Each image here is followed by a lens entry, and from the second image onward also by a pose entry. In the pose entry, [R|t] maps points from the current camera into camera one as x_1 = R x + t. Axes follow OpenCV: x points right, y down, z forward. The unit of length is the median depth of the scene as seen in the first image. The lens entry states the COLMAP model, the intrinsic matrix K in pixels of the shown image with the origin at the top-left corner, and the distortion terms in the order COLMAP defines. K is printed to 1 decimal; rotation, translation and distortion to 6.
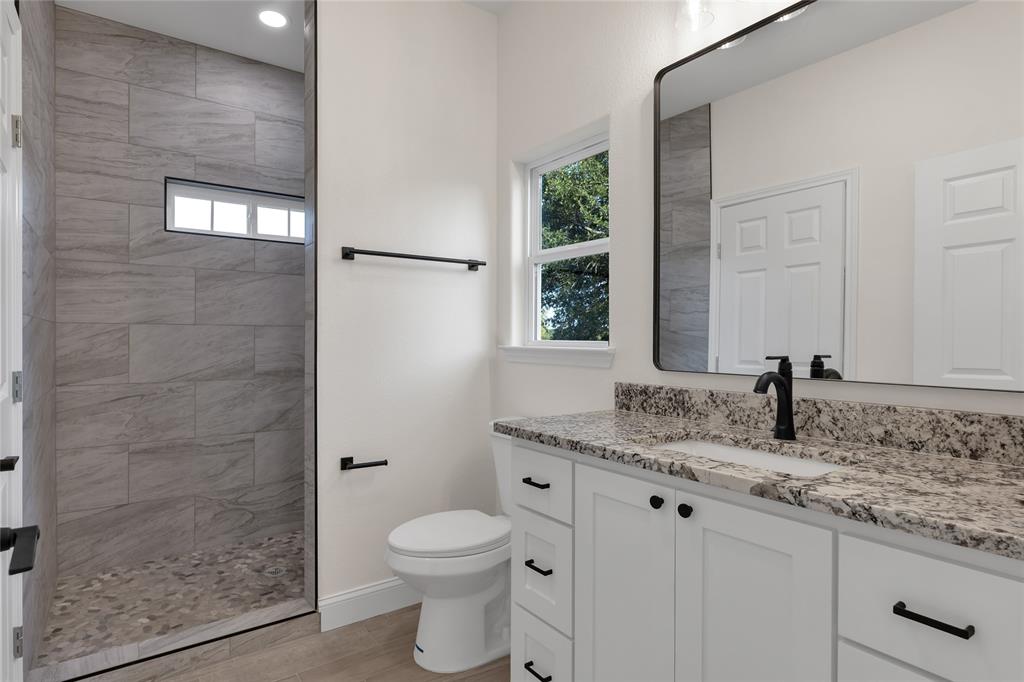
lens RADIAL K [[519.7, 0, 480.4], [0, 519.7, 343.4], [0, 0, 1]] dist [-0.001518, -0.000661]
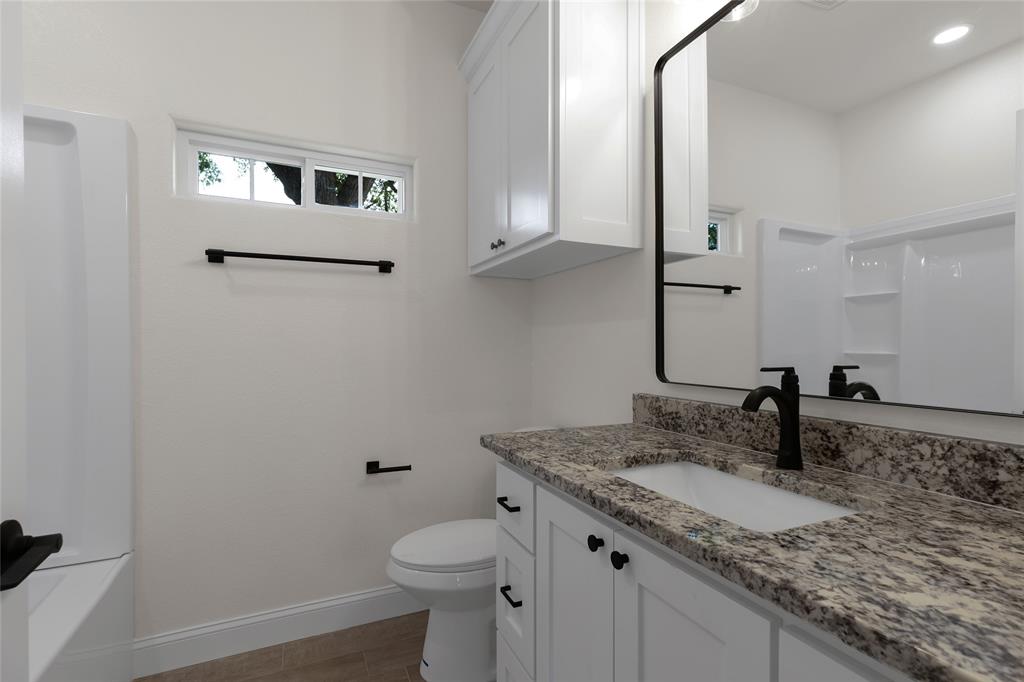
lens RADIAL K [[461.1, 0, 507.3], [0, 461.1, 338.2], [0, 0, 1]] dist [0.003374, 0.000351]
pose [[0.982526, -0.008084, -0.185951, 0.276488], [0.002472, 0.999535, -0.030393, -0.000009], [0.186111, 0.029402, 0.982089, 0.195331]]
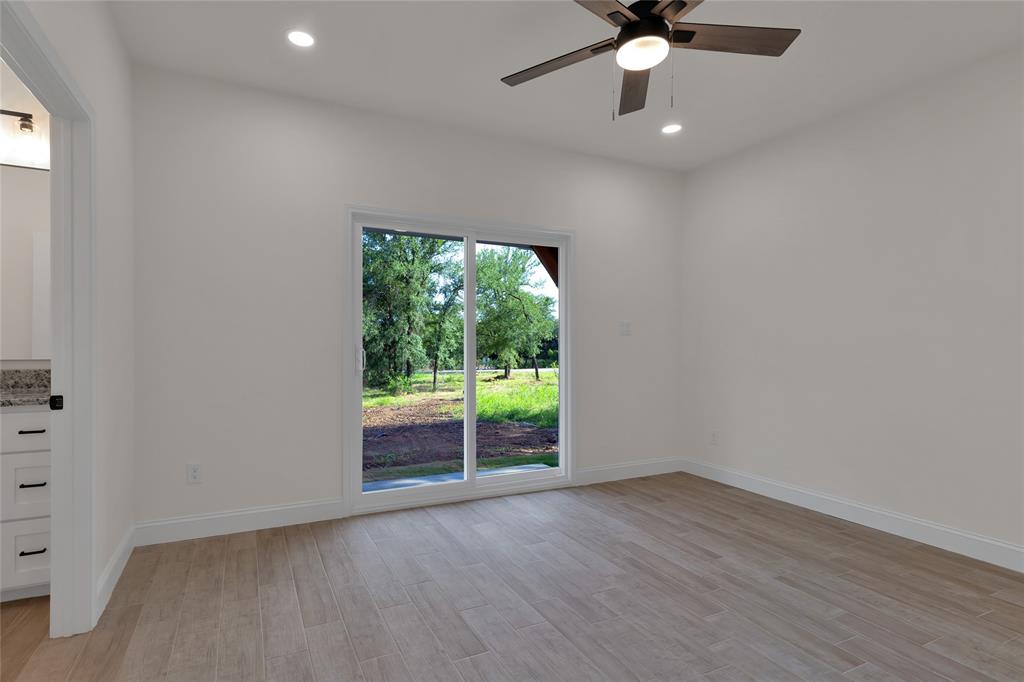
lens RADIAL K [[519.7, 0, 480.4], [0, 519.7, 343.4], [0, 0, 1]] dist [-0.001518, -0.000661]
pose [[0.174136, -0.016566, 0.984582, -0.933612], [0.000844, 0.999861, 0.016674, -0.024366], [-0.984721, -0.002073, 0.174125, -1.191646]]
